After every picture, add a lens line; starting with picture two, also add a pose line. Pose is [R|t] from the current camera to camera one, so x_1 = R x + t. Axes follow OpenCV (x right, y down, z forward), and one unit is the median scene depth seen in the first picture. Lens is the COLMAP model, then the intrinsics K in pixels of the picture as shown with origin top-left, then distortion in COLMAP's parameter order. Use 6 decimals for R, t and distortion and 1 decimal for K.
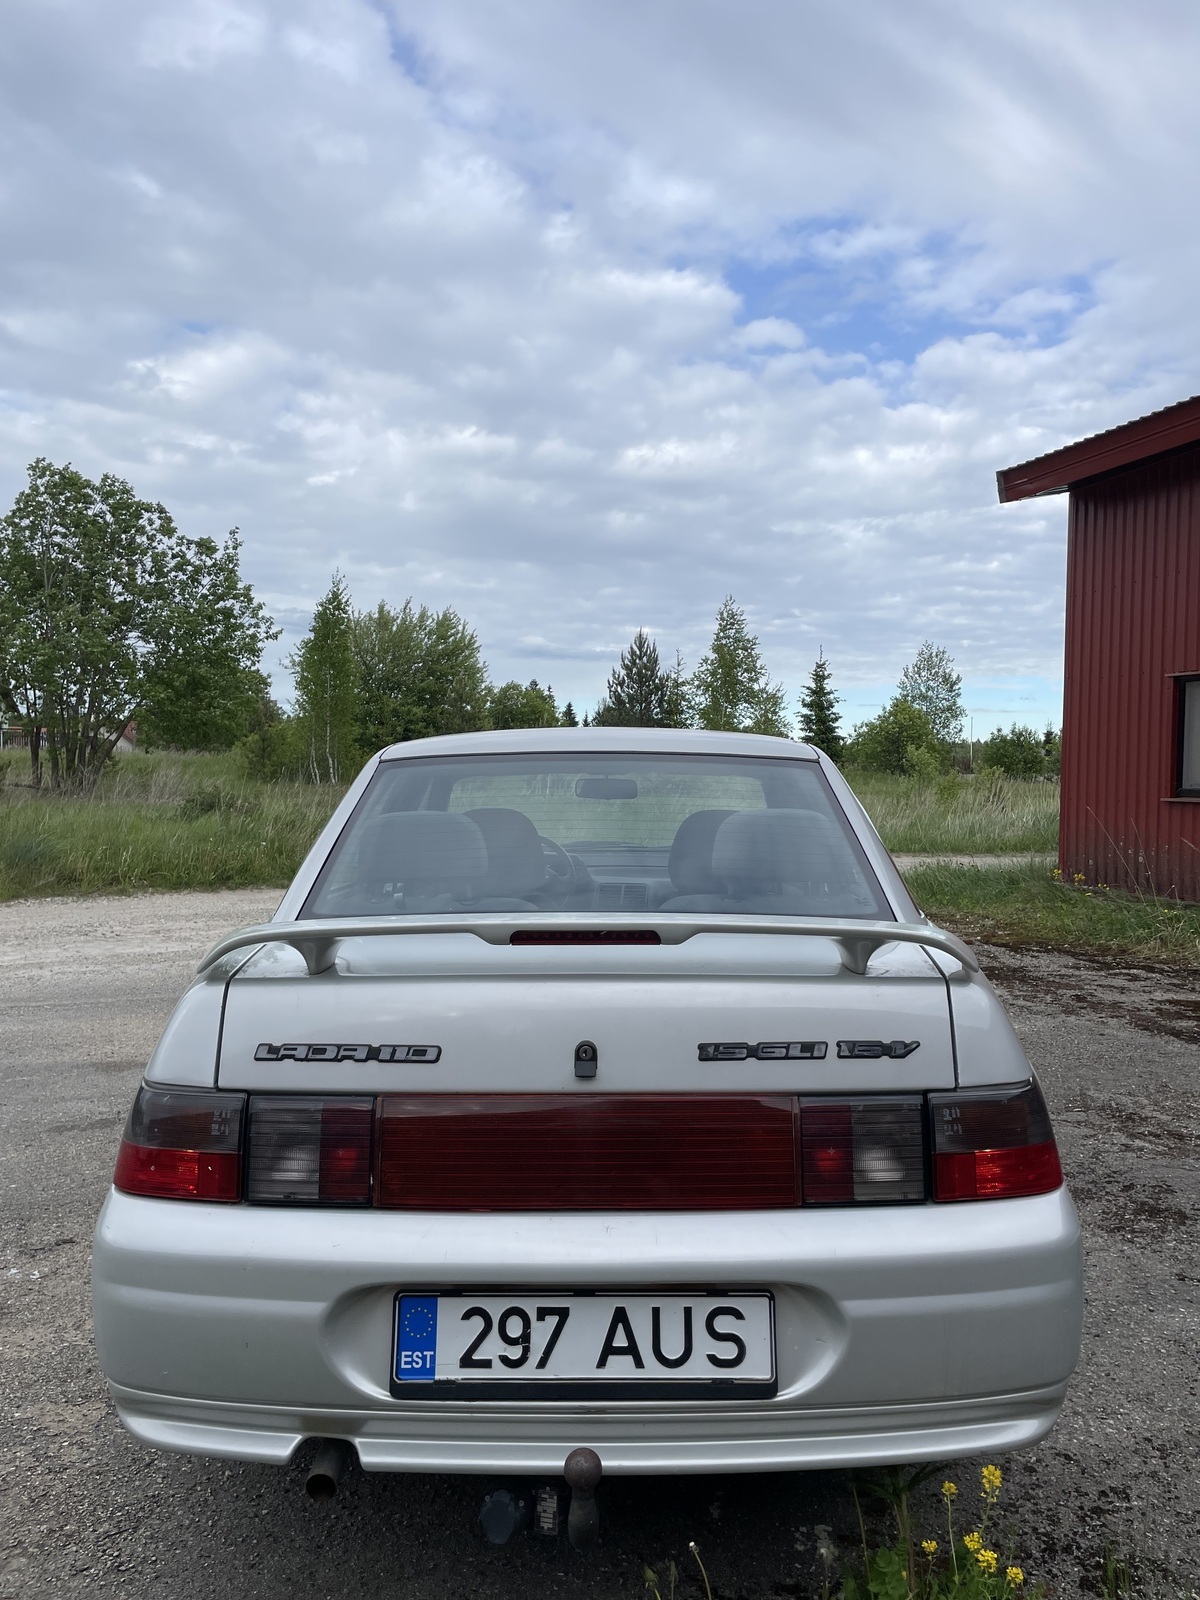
lens RADIAL K [[1209.5, 0, 600.0], [0, 1209.5, 800.0], [0, 0, 1]] dist [0.080271, -0.103432]
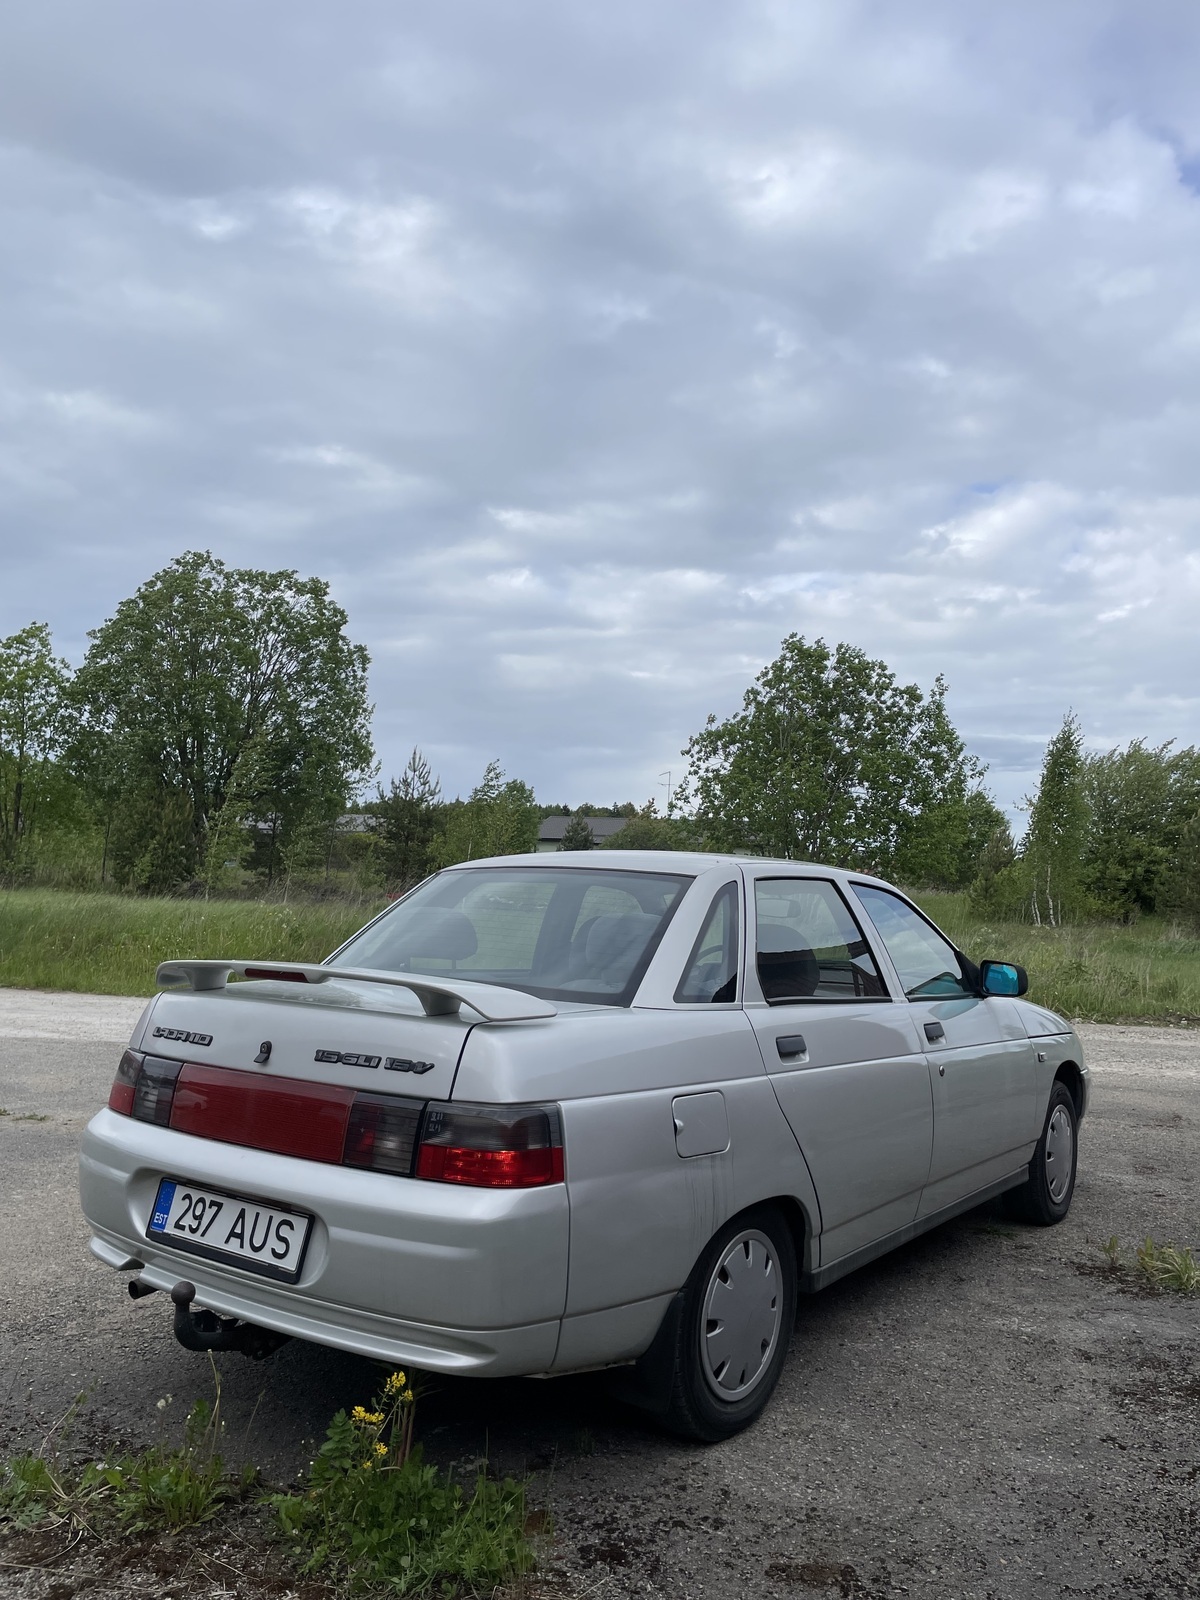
lens RADIAL K [[1192.2, 0, 607.7], [0, 1192.2, 853.2], [0, 0, 1]] dist [0.091482, -0.110838]
pose [[0.810711, 0.002680, -0.585441, 1.194066], [-0.045022, 0.997314, -0.057780, 0.026828], [0.583713, 0.073201, 0.808653, -0.010362]]
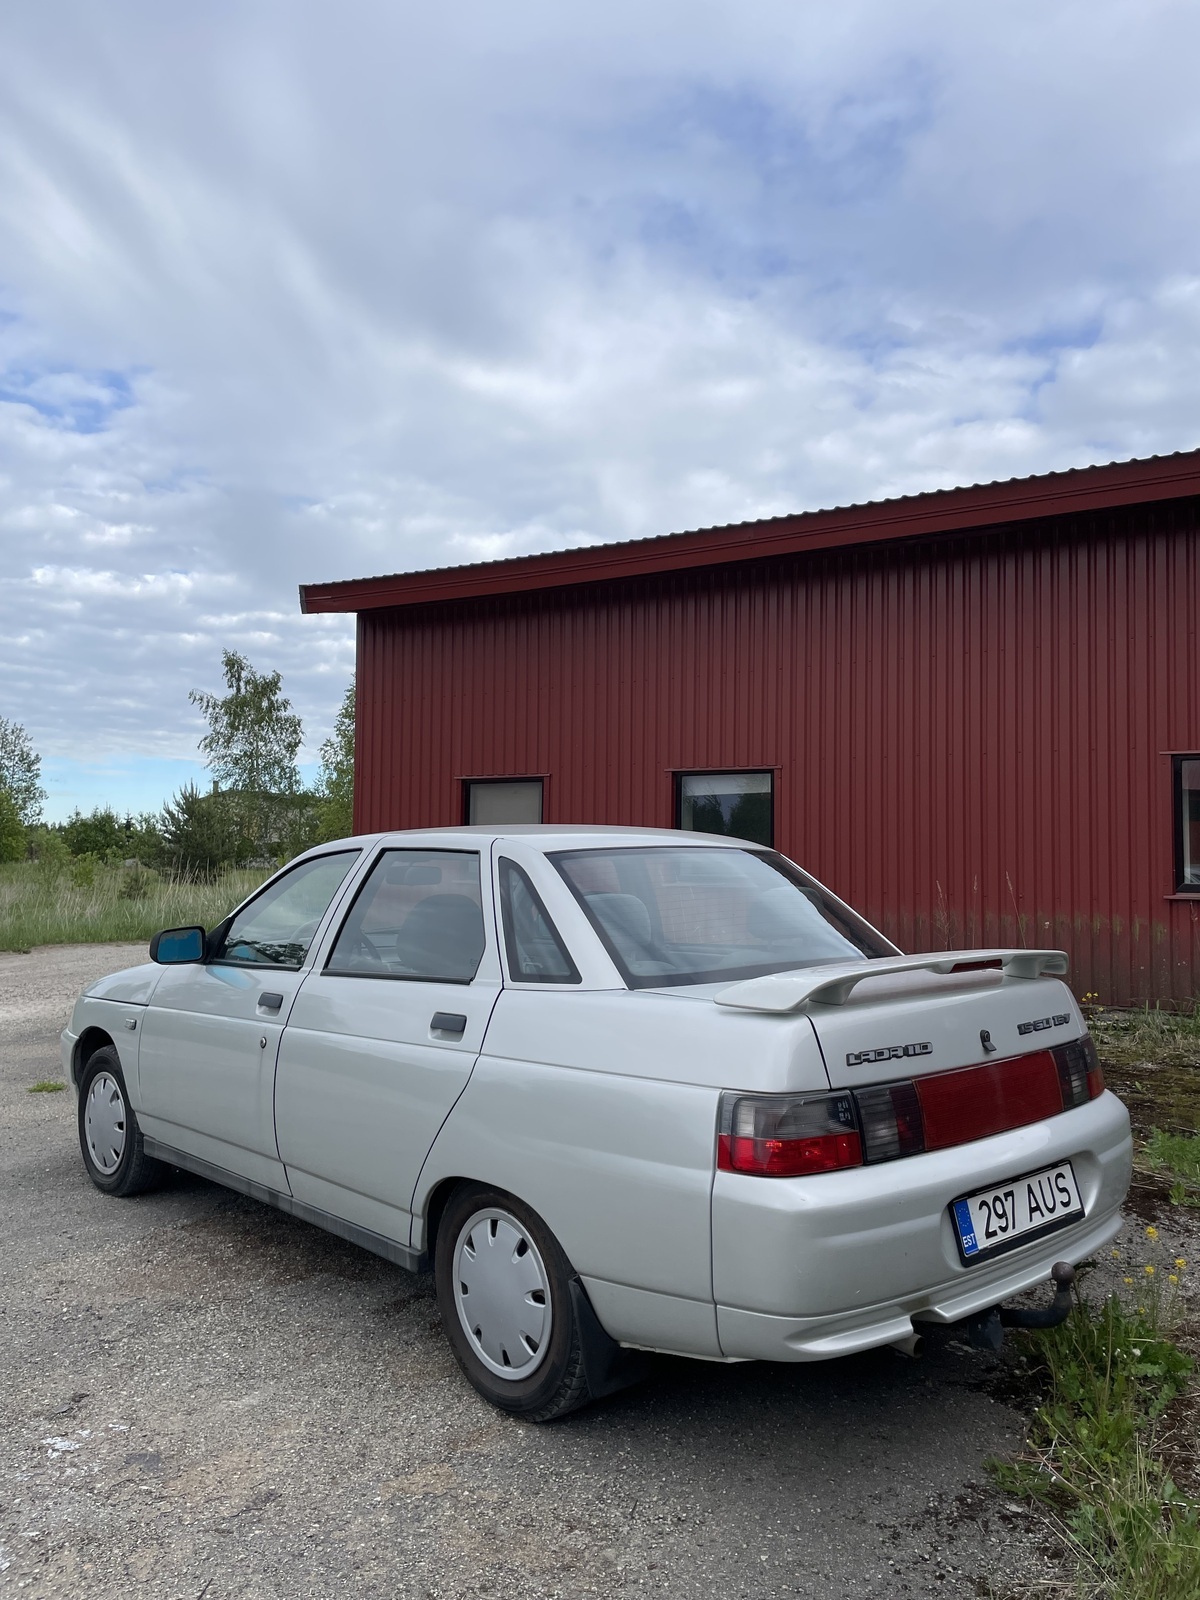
lens RADIAL K [[1235.1, 0, 601.5], [0, 1235.1, 764.9], [0, 0, 1]] dist [-0.009640, -0.004574]
pose [[0.729114, 0.055727, 0.682119, -1.460741], [0.011080, 0.995588, -0.093179, -0.004763], [-0.684302, 0.075496, 0.725280, 0.124795]]
